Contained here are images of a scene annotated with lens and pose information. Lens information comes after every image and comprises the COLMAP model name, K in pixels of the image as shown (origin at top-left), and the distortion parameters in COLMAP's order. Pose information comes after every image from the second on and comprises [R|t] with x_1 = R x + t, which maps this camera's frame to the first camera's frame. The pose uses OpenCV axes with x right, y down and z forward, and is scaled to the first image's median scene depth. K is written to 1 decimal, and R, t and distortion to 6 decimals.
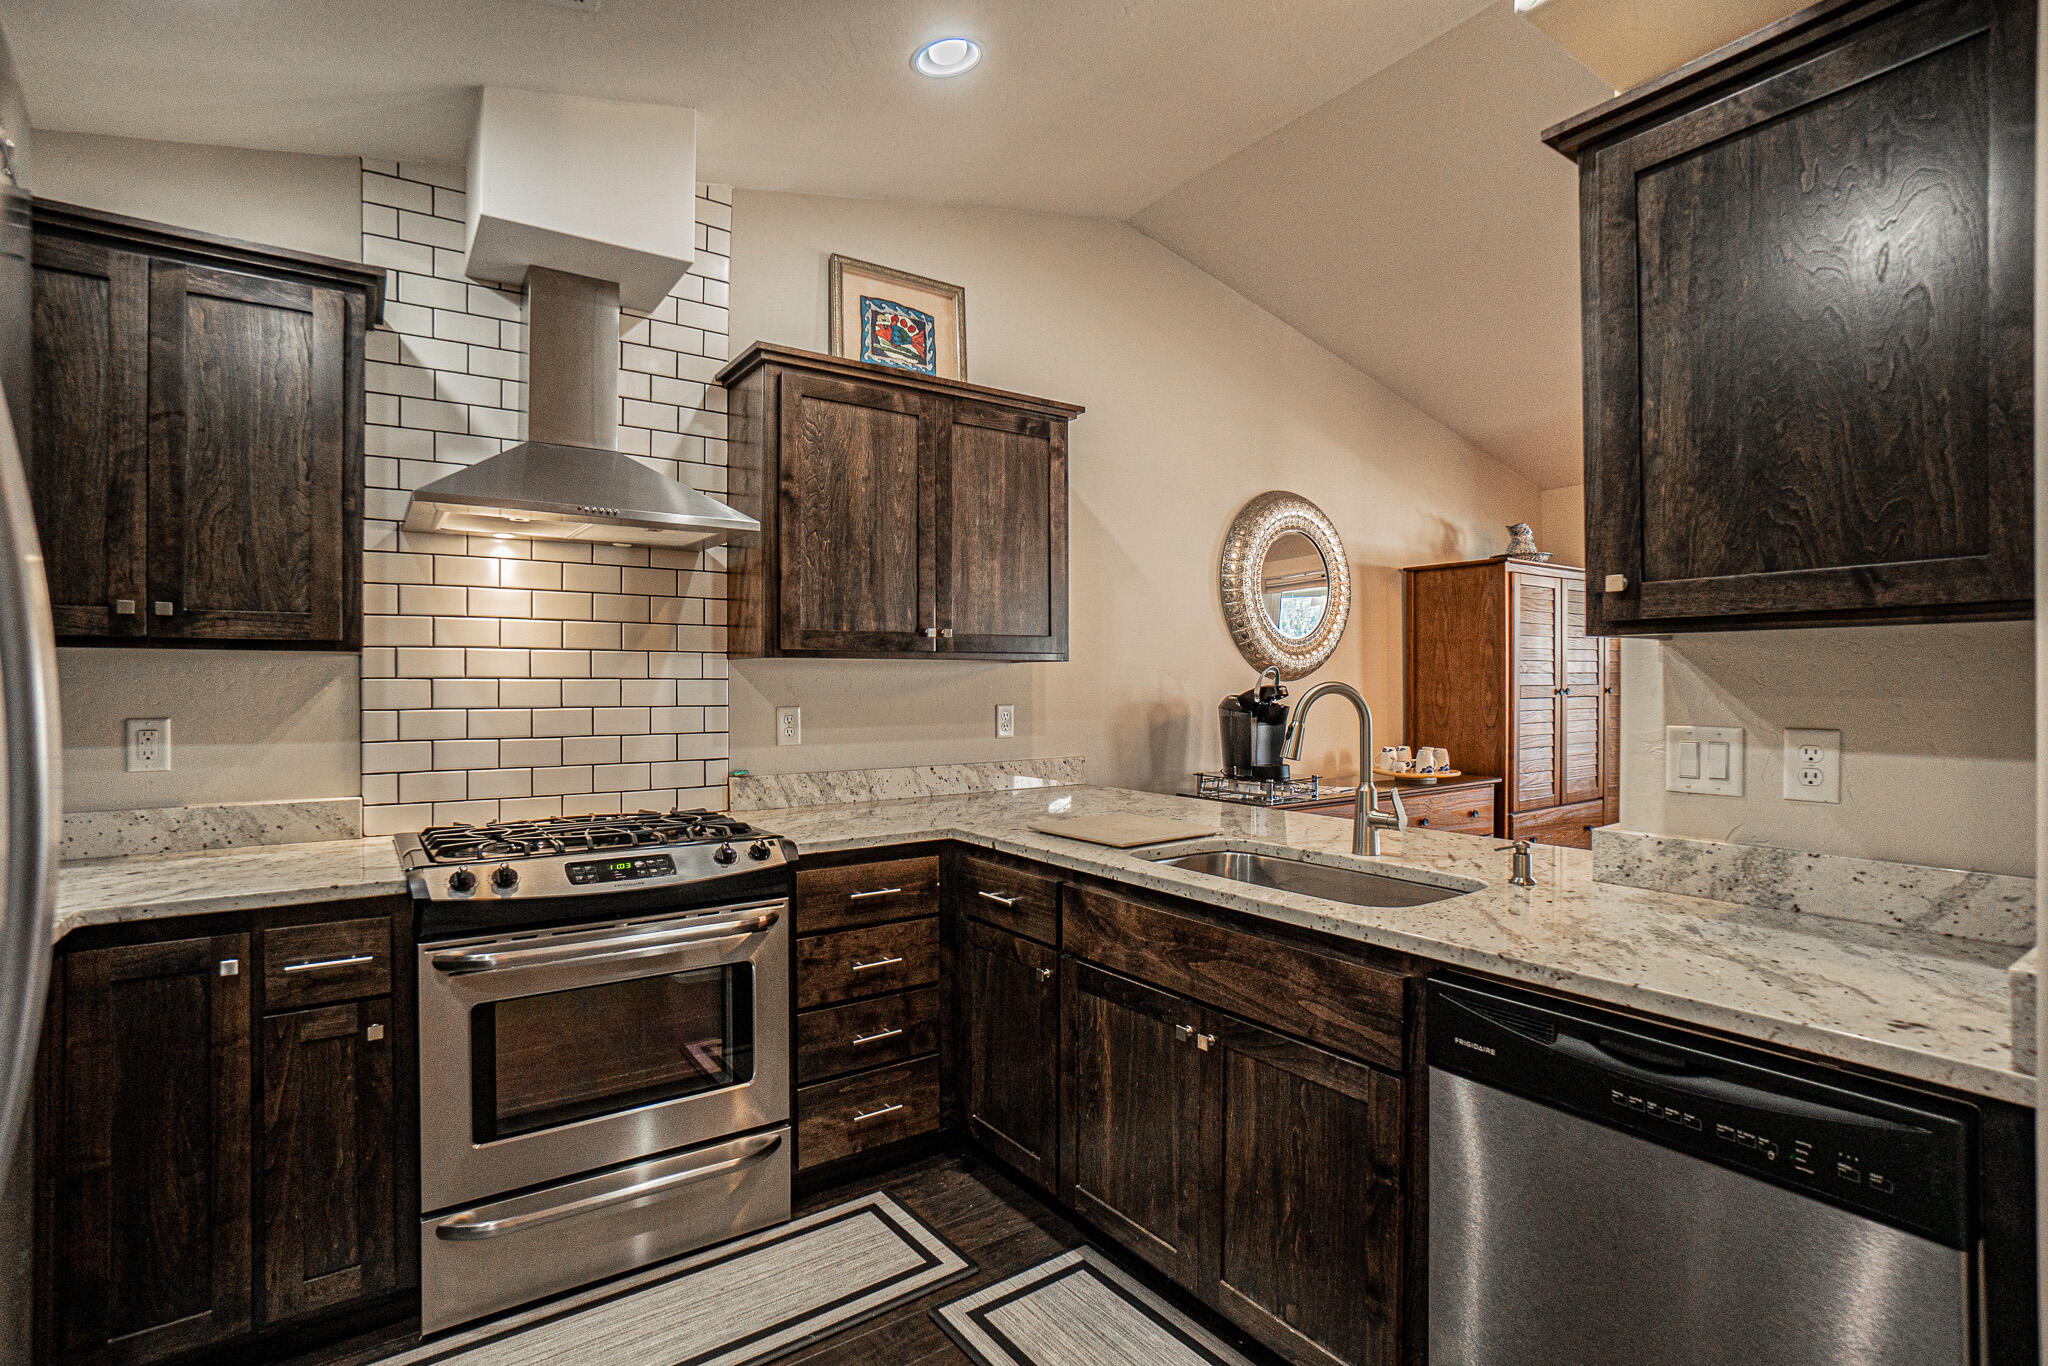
lens RADIAL K [[960.5, 0, 1024.0], [0, 960.5, 683.0], [0, 0, 1]] dist [-0.045366, 0.019730]
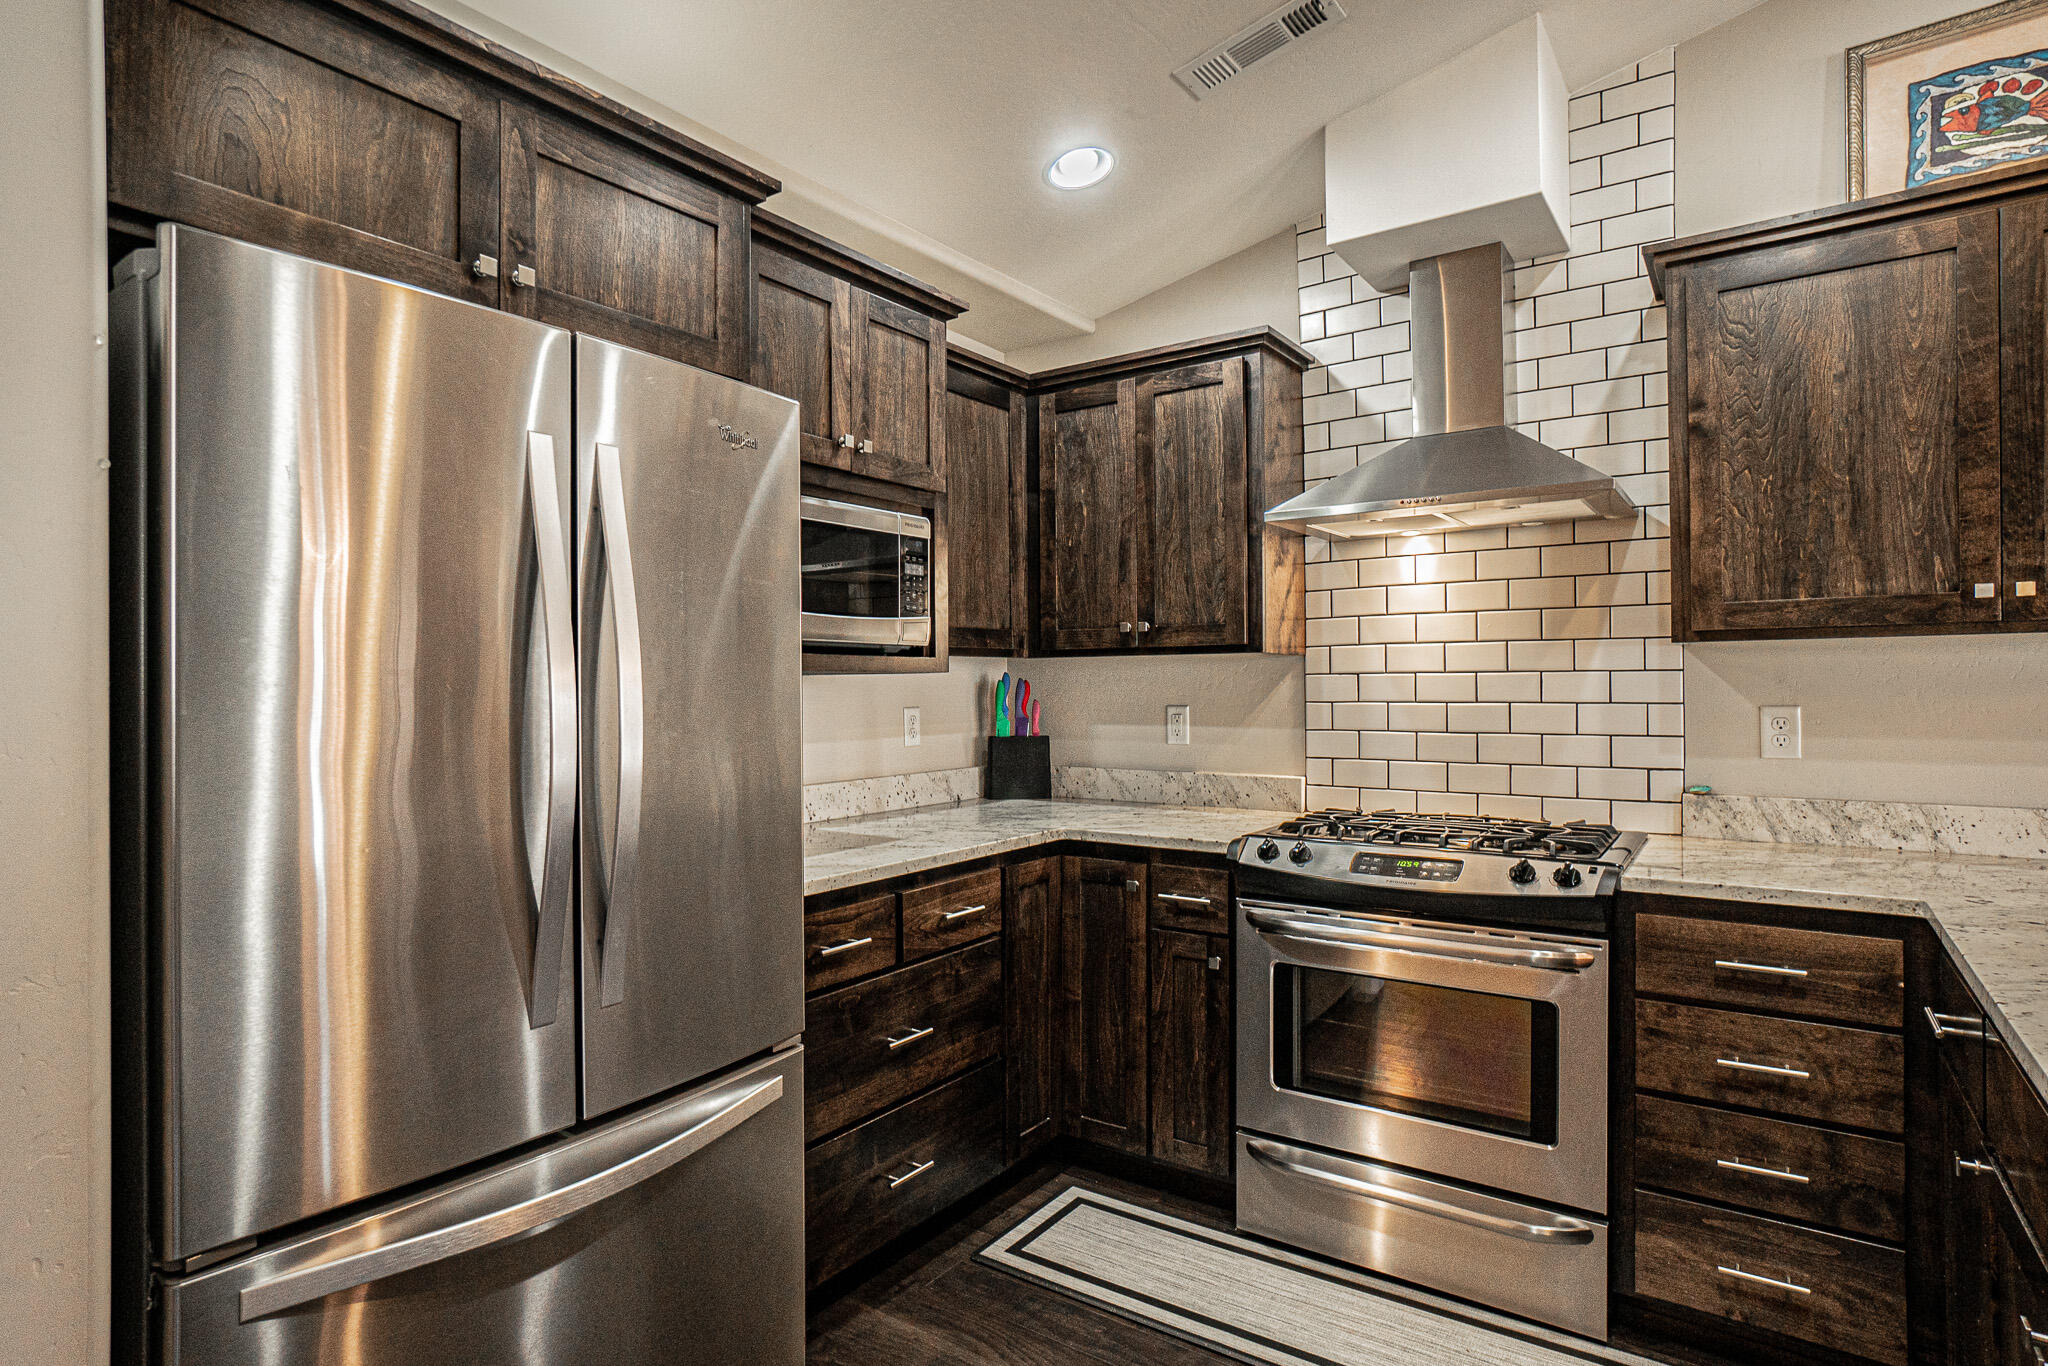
lens RADIAL K [[1090.1, 0, 1024.0], [0, 1090.1, 683.0], [0, 0, 1]] dist [-0.018732, 0.021304]
pose [[0.345740, -0.002521, -0.938327, 0.413307], [0.009381, 0.999956, 0.000770, 0.001218], [0.938283, -0.009069, 0.345749, 0.204471]]
